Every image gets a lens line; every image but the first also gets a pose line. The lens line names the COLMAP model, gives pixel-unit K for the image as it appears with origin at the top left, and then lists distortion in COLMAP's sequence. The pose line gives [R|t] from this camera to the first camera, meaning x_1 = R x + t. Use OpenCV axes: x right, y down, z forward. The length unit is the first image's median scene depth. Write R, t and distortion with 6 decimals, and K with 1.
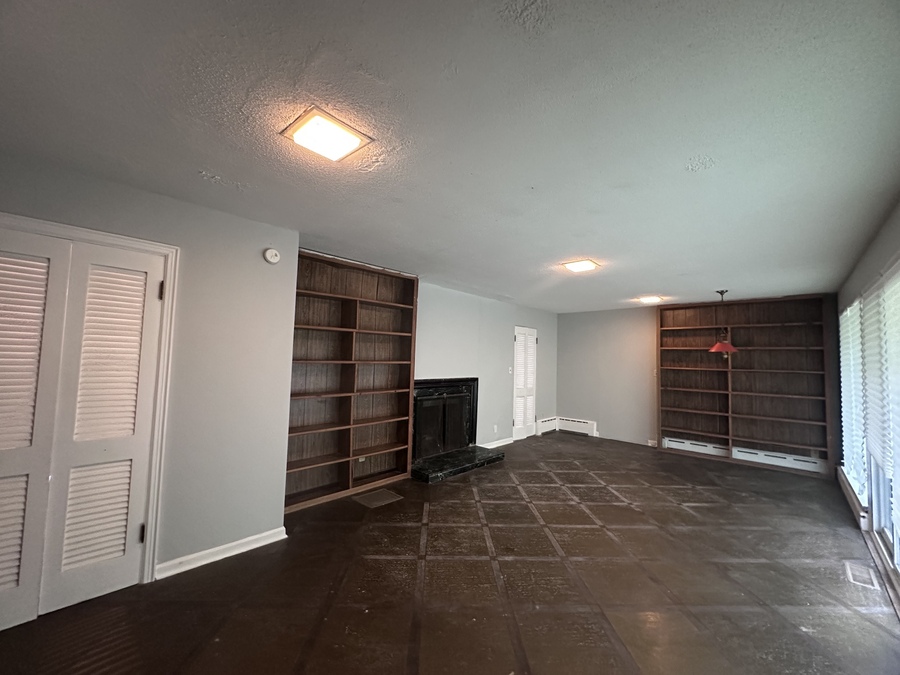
lens RADIAL K [[357.8, 0, 449.2], [0, 357.8, 337.4], [0, 0, 1]] dist [0.002349, 0.000103]
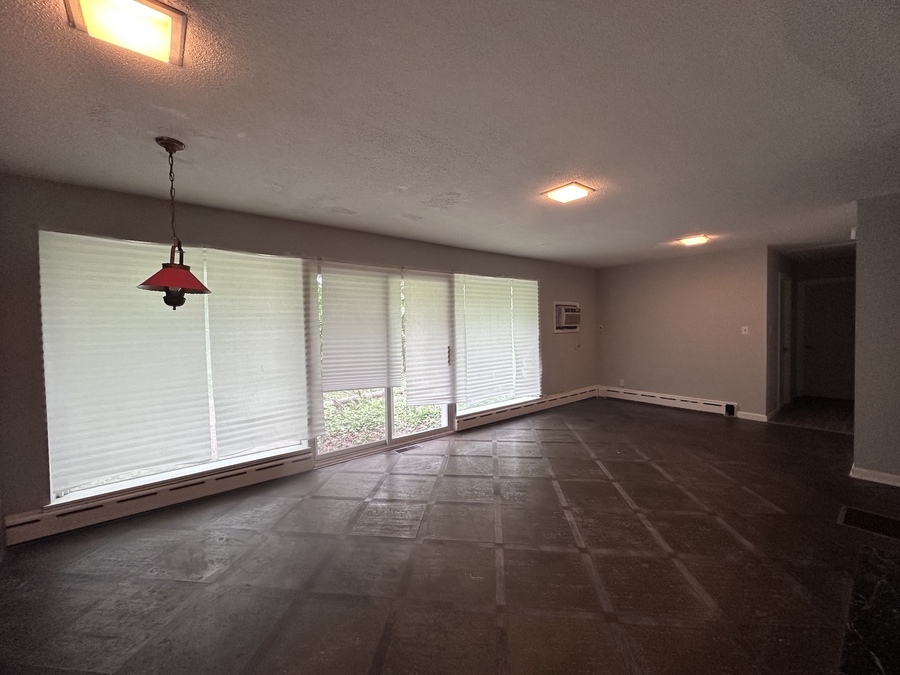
lens RADIAL K [[357.8, 0, 450.7], [0, 357.8, 336.4], [0, 0, 1]] dist [0.002349, 0.000103]
pose [[-0.990883, -0.020774, 0.133111, 0.486139], [-0.023748, 0.999502, -0.020793, 0.121707], [-0.132613, -0.023765, -0.990883, 1.694869]]
